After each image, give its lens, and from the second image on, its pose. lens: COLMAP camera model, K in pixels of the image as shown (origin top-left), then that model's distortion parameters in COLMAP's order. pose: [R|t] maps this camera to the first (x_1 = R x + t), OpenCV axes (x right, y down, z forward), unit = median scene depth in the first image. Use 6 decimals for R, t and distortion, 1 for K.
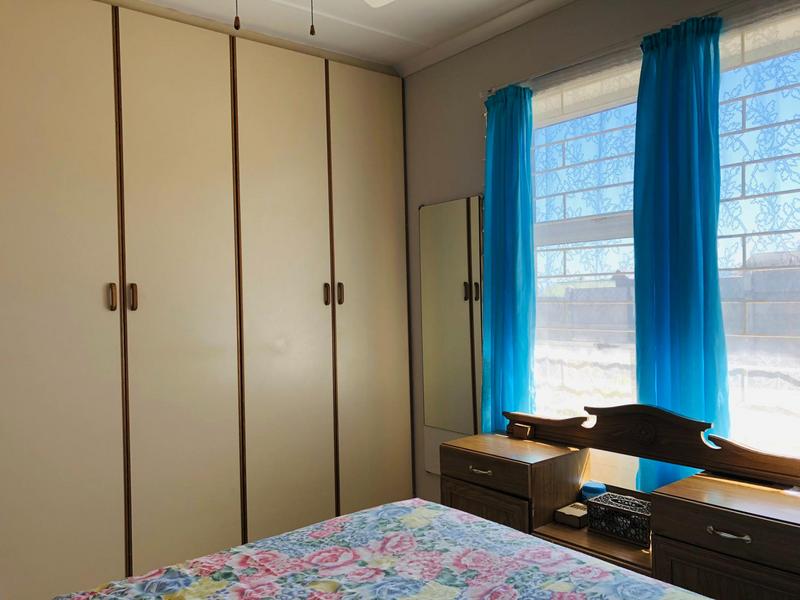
lens RADIAL K [[659.5, 0, 400.0], [0, 659.5, 300.0], [0, 0, 1]] dist [0.001027, -0.000465]
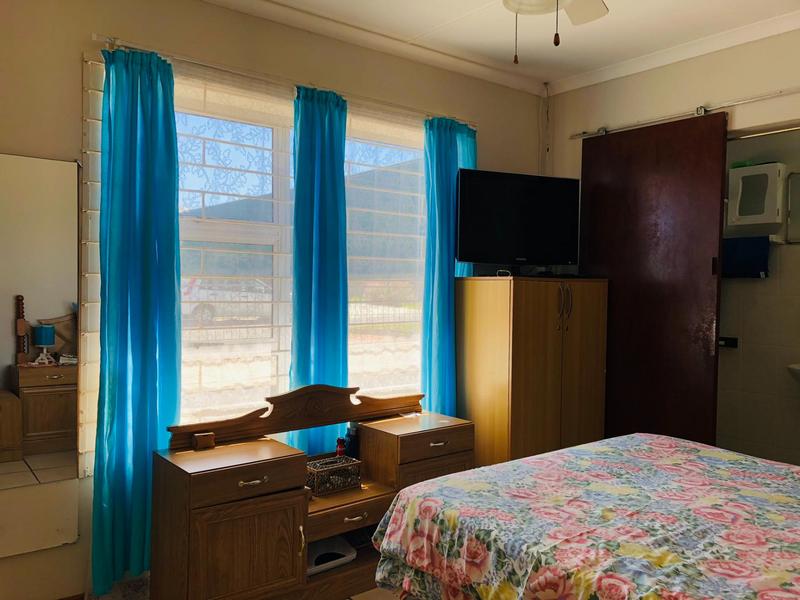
lens RADIAL K [[650.2, 0, 400.0], [0, 650.2, 300.0], [0, 0, 1]] dist [0.007066, 0.004995]
pose [[0.015390, -0.004998, 0.999869, -1.168824], [-0.007176, 0.999961, 0.005108, -0.011884], [-0.999856, -0.007253, 0.015354, 1.121978]]
